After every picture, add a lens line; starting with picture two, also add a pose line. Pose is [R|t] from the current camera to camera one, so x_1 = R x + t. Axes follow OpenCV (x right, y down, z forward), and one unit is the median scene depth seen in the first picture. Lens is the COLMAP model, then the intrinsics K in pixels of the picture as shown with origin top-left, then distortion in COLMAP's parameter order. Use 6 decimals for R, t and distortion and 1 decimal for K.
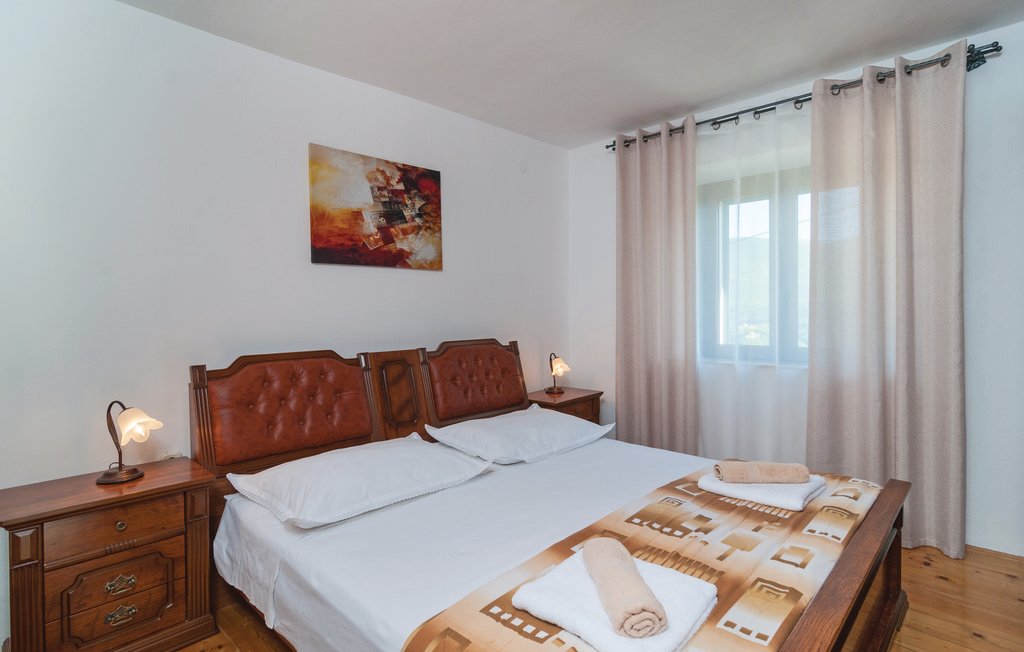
lens RADIAL K [[498.3, 0, 528.2], [0, 498.3, 310.9], [0, 0, 1]] dist [-0.012025, 0.001125]
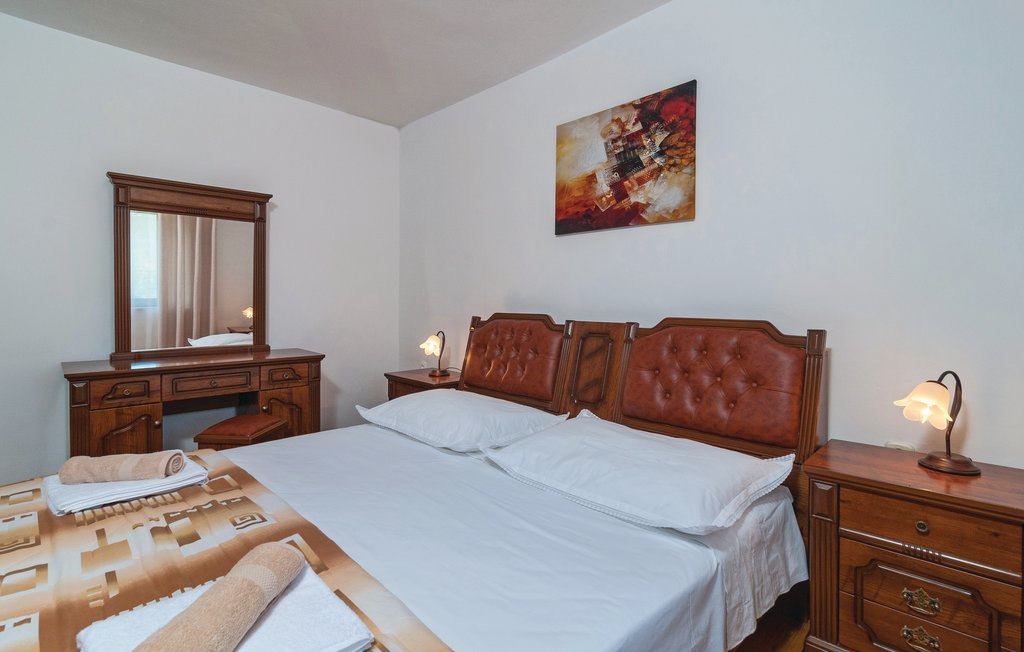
lens RADIAL K [[498.3, 0, 528.2], [0, 498.3, 310.9], [0, 0, 1]] dist [-0.012025, 0.001125]
pose [[-0.014636, 0.031737, -0.999389, 0.600843], [-0.004039, 0.999486, 0.031799, 0.031627], [0.999885, 0.004502, -0.014500, 0.853197]]
